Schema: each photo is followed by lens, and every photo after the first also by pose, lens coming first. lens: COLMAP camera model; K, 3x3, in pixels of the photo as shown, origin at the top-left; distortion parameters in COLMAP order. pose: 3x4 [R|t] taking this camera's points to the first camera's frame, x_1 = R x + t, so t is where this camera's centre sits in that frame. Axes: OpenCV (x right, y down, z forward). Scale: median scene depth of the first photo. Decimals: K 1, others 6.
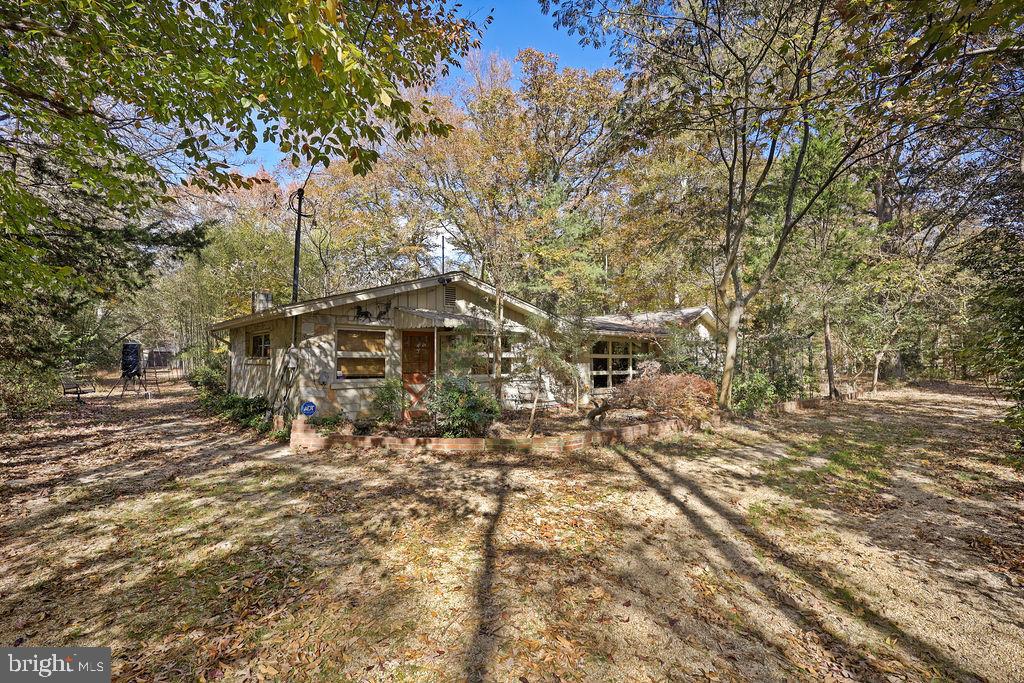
lens RADIAL K [[474.1, 0, 507.3], [0, 474.1, 331.0], [0, 0, 1]] dist [0.004202, -0.000257]
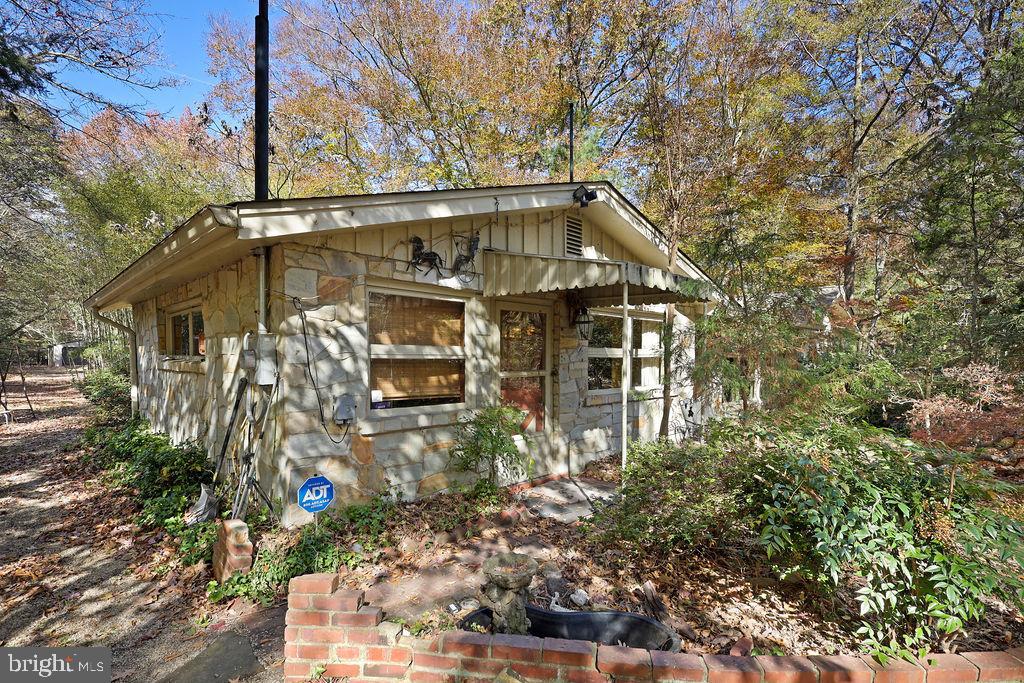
lens RADIAL K [[474.1, 0, 500.8], [0, 474.1, 390.0], [0, 0, 1]] dist [0.004202, -0.000257]
pose [[0.996694, -0.003335, 0.081177, -0.214479], [-0.007199, 0.991602, 0.129126, 0.021418], [-0.080926, -0.129284, 0.988300, 0.438946]]
